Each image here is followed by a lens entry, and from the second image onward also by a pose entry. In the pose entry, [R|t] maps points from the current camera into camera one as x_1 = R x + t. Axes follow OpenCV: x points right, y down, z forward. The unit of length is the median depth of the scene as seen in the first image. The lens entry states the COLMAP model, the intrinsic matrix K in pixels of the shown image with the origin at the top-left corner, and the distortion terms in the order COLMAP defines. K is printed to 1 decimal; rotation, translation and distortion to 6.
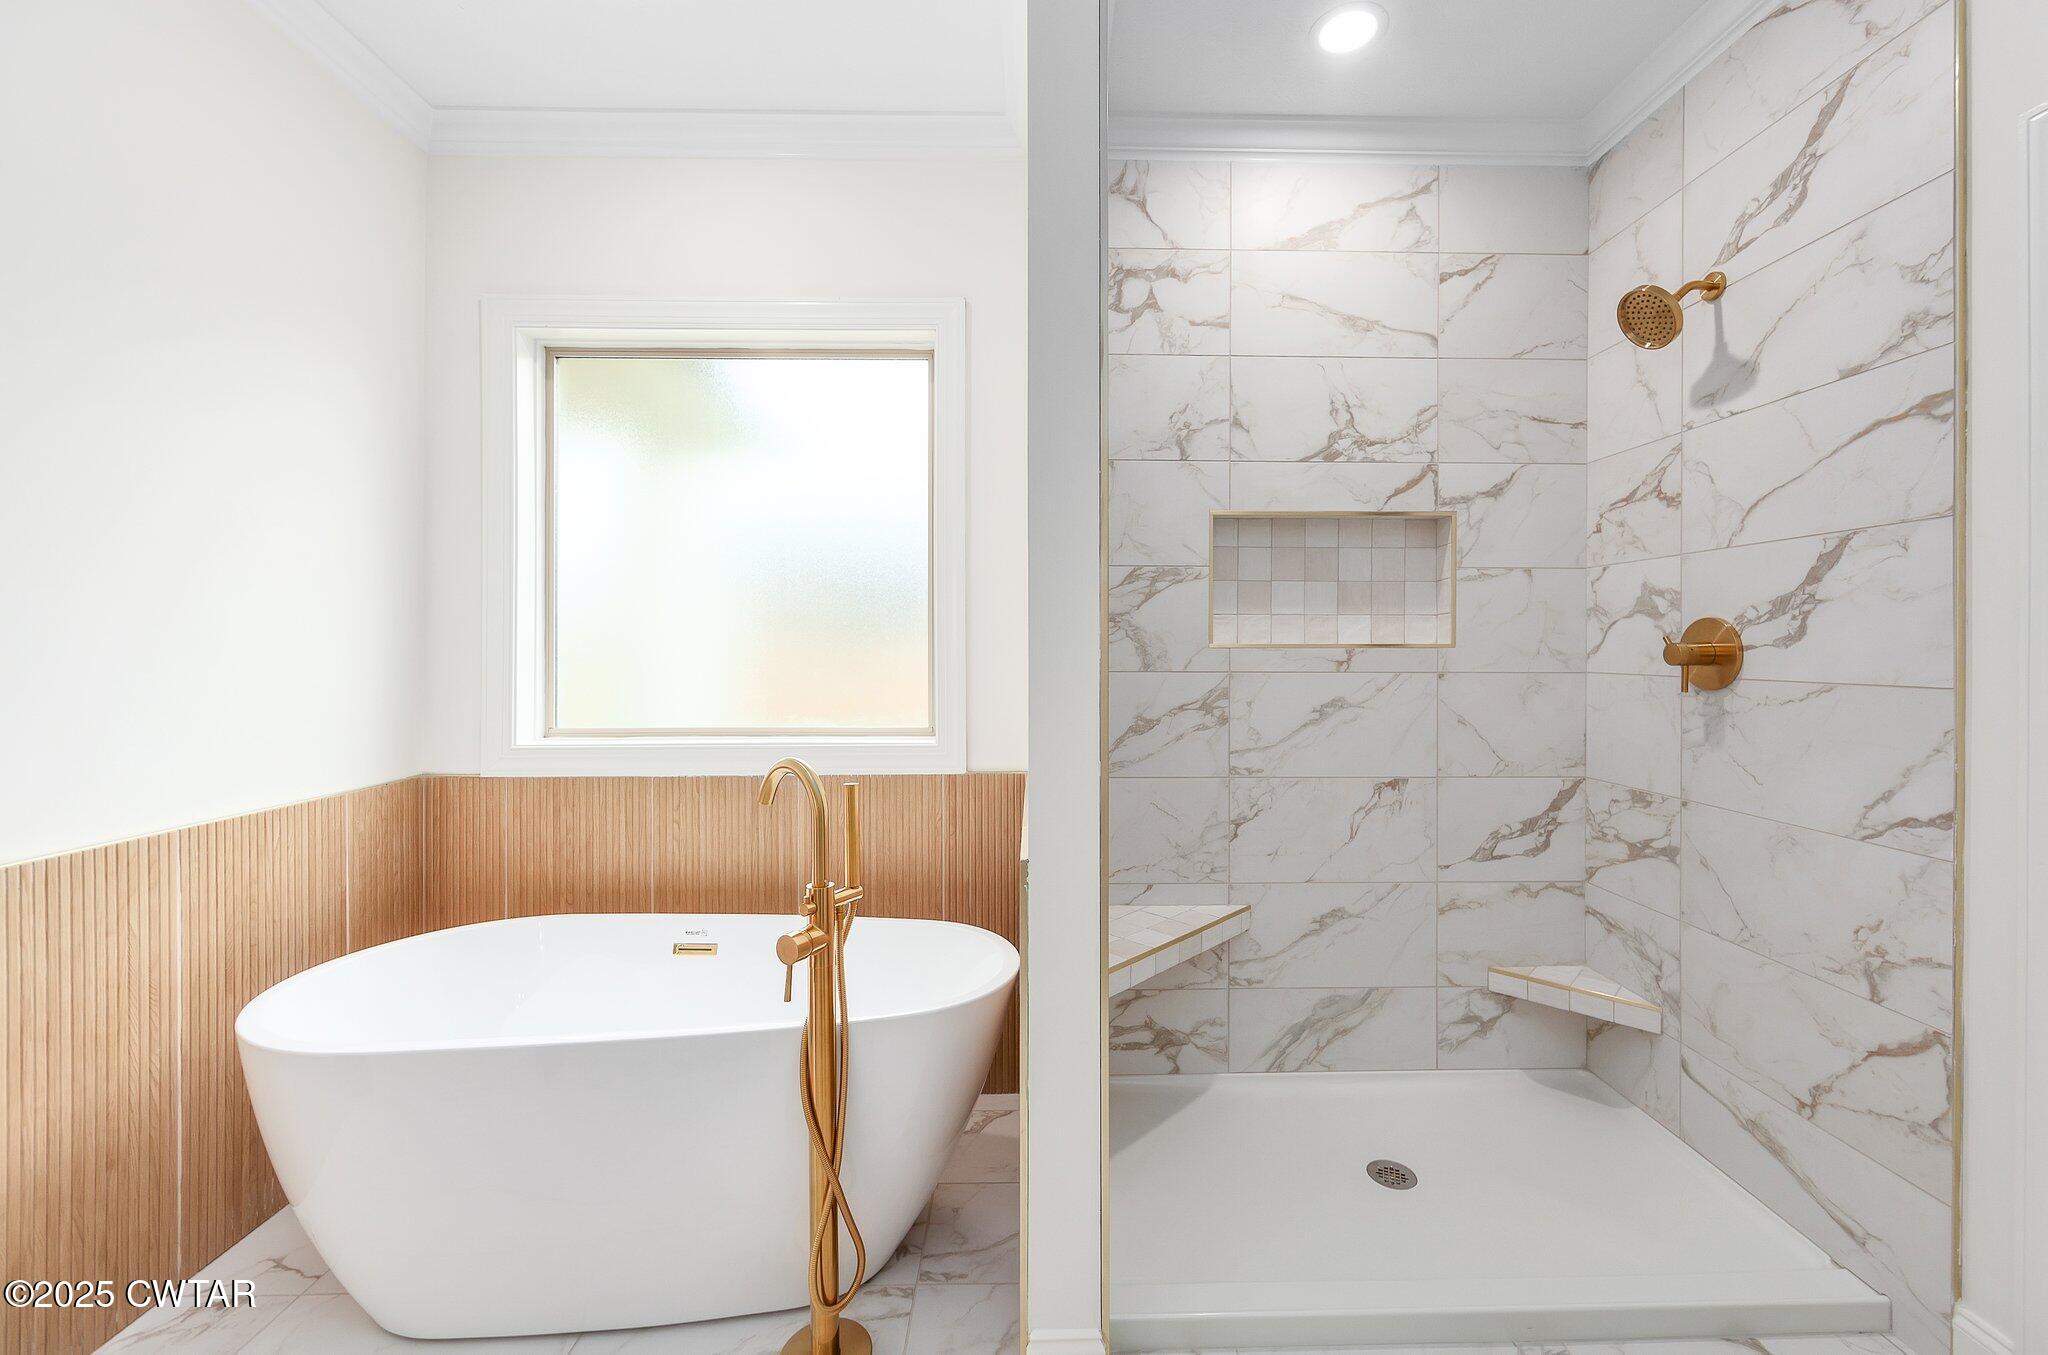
lens RADIAL K [[1028.7, 0, 1023.7], [0, 1028.7, 649.4], [0, 0, 1]] dist [-0.000678, 0.000100]
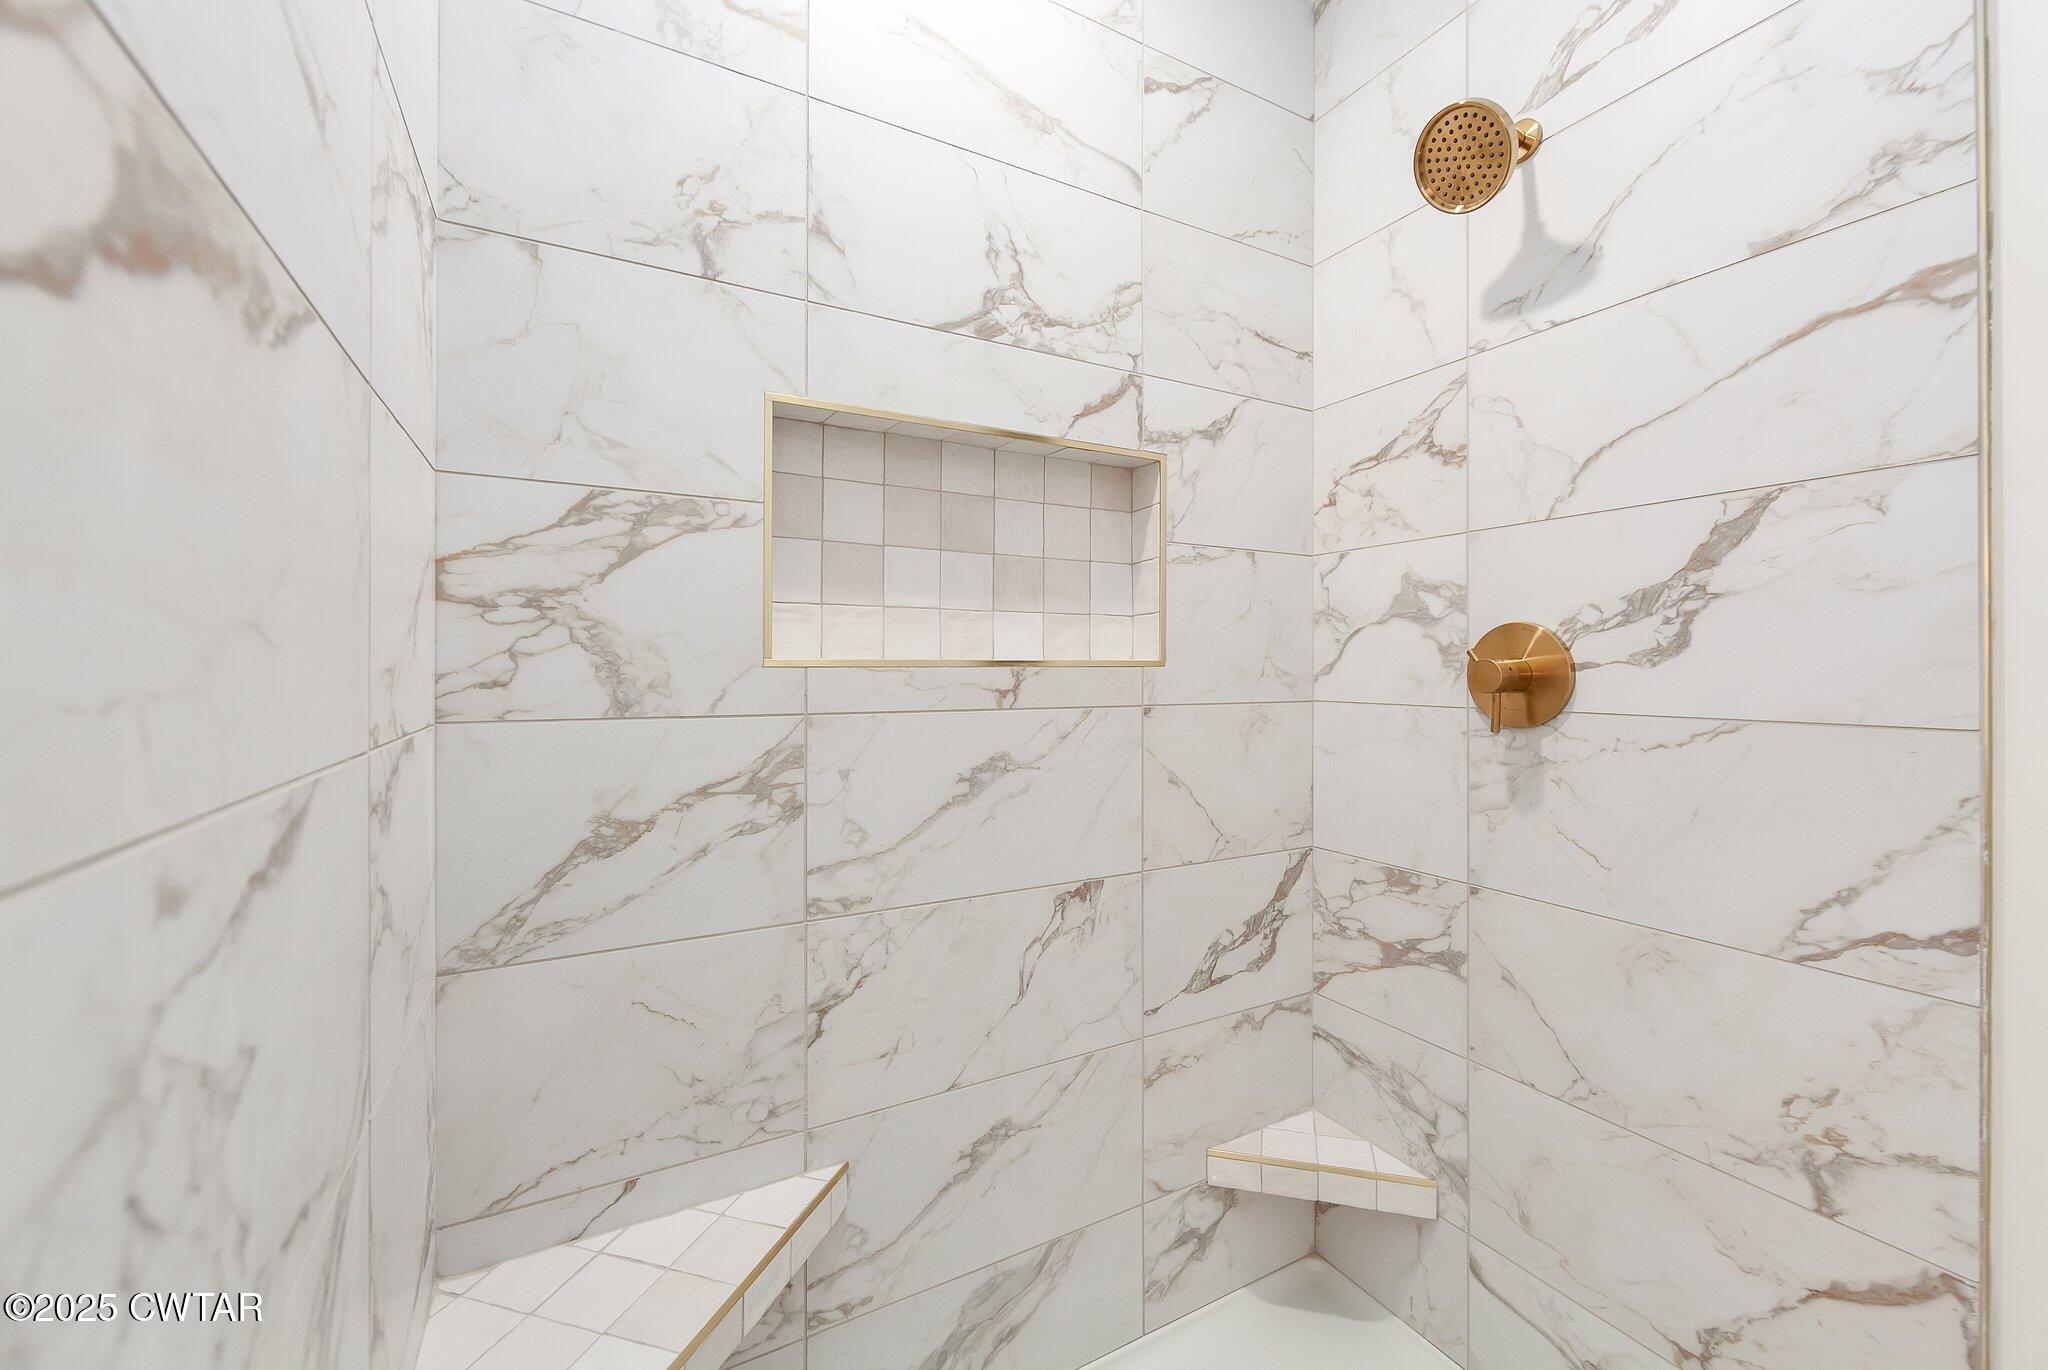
lens RADIAL K [[794.4, 0, 1030.9], [0, 794.4, 667.1], [0, 0, 1]] dist [-0.006252, 0.000054]
pose [[0.895510, -0.000395, 0.445041, 0.130419], [0.001469, 0.999997, -0.002070, -0.000425], [-0.445038, 0.002508, 0.895508, 0.624213]]
